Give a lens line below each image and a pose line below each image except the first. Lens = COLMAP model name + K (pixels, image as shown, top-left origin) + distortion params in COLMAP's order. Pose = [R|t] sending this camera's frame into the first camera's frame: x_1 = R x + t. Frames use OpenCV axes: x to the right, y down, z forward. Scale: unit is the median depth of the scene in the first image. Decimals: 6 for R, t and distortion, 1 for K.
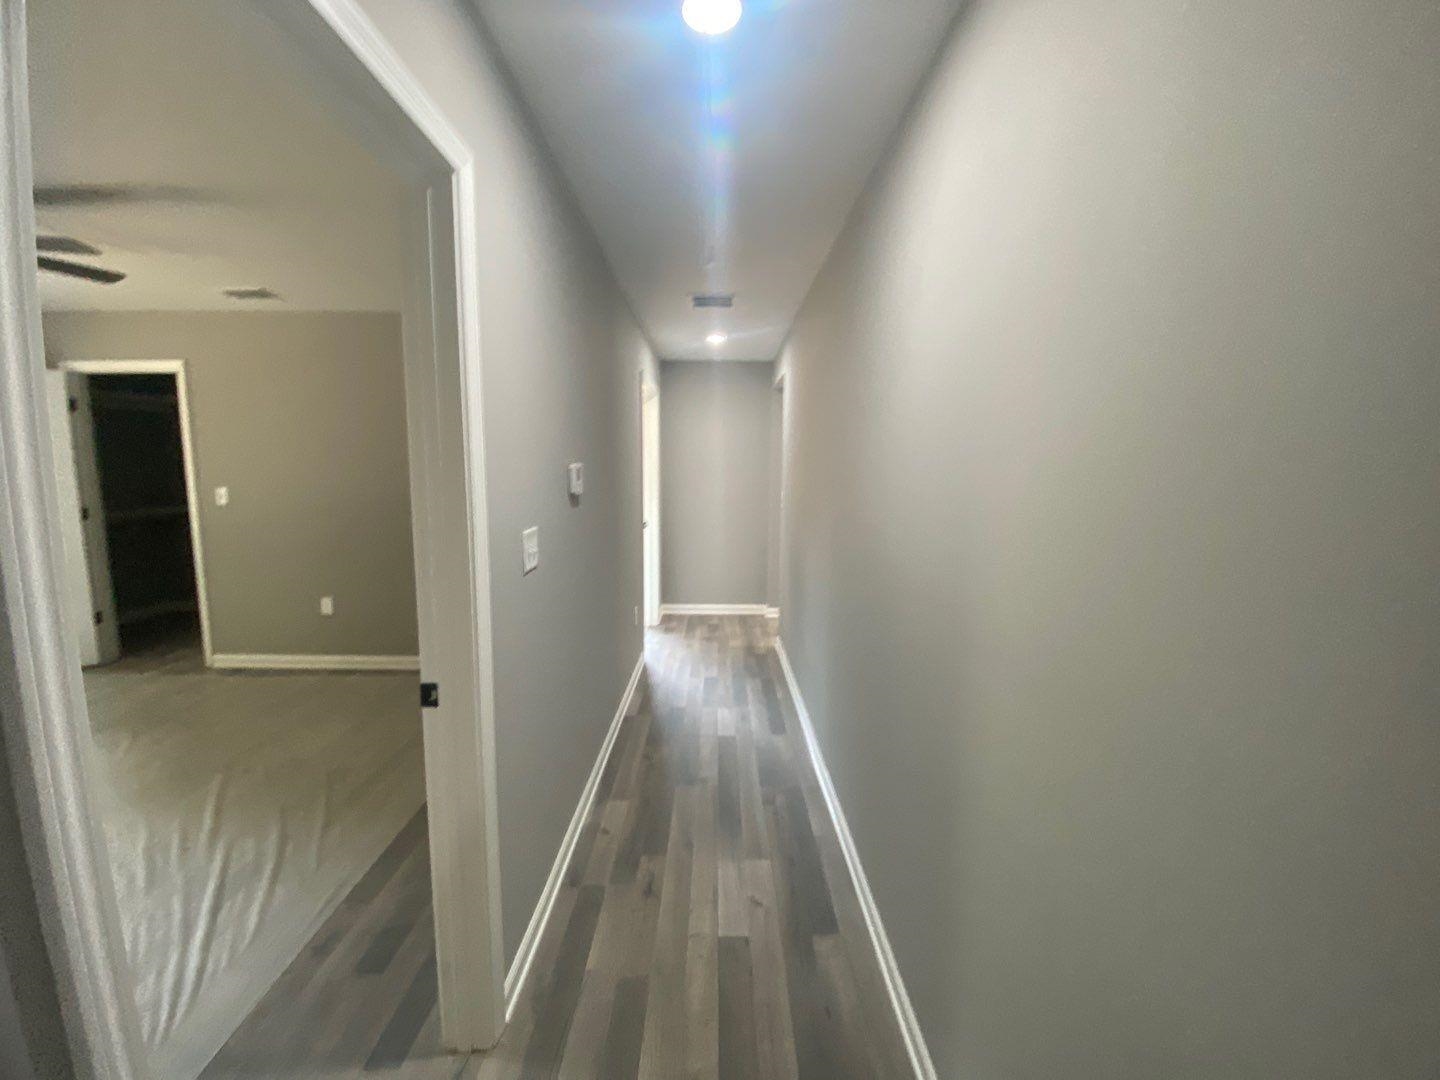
lens RADIAL K [[628.8, 0, 720.0], [0, 628.8, 540.0], [0, 0, 1]] dist [-0.000383, -0.000174]
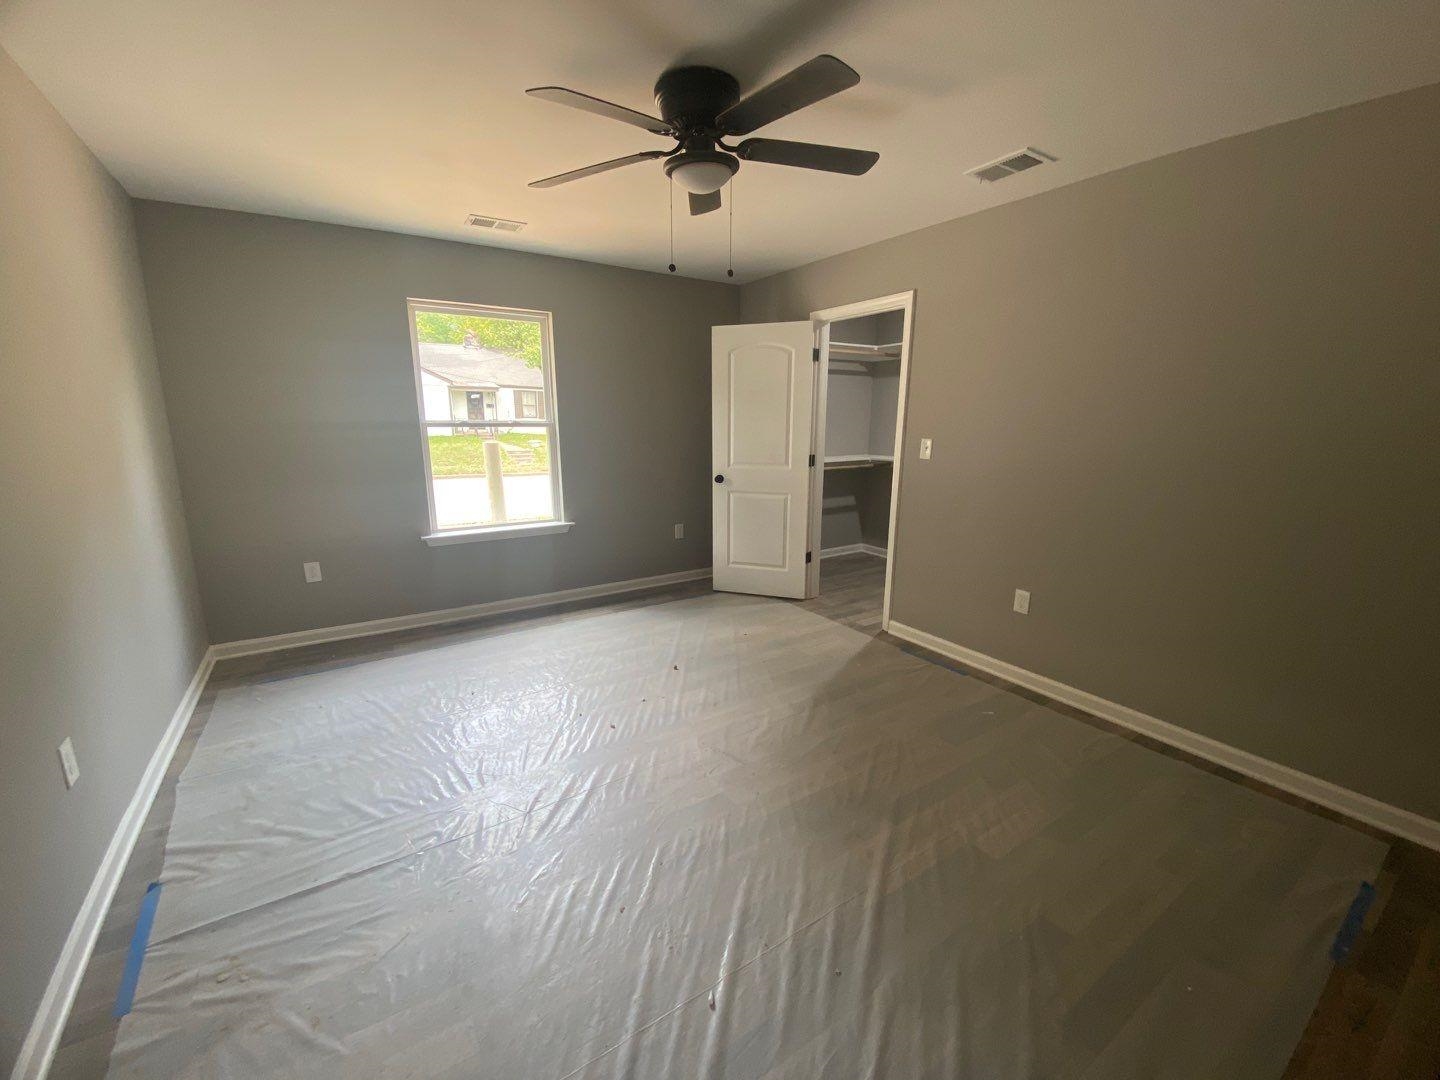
lens RADIAL K [[581.3, 0, 720.0], [0, 581.3, 540.0], [0, 0, 1]] dist [-0.000825, -0.000124]
pose [[0.569361, 0.158820, -0.806600, -0.296371], [-0.111989, 0.986999, 0.115290, -0.007490], [0.814424, 0.024688, 0.579745, 0.316959]]
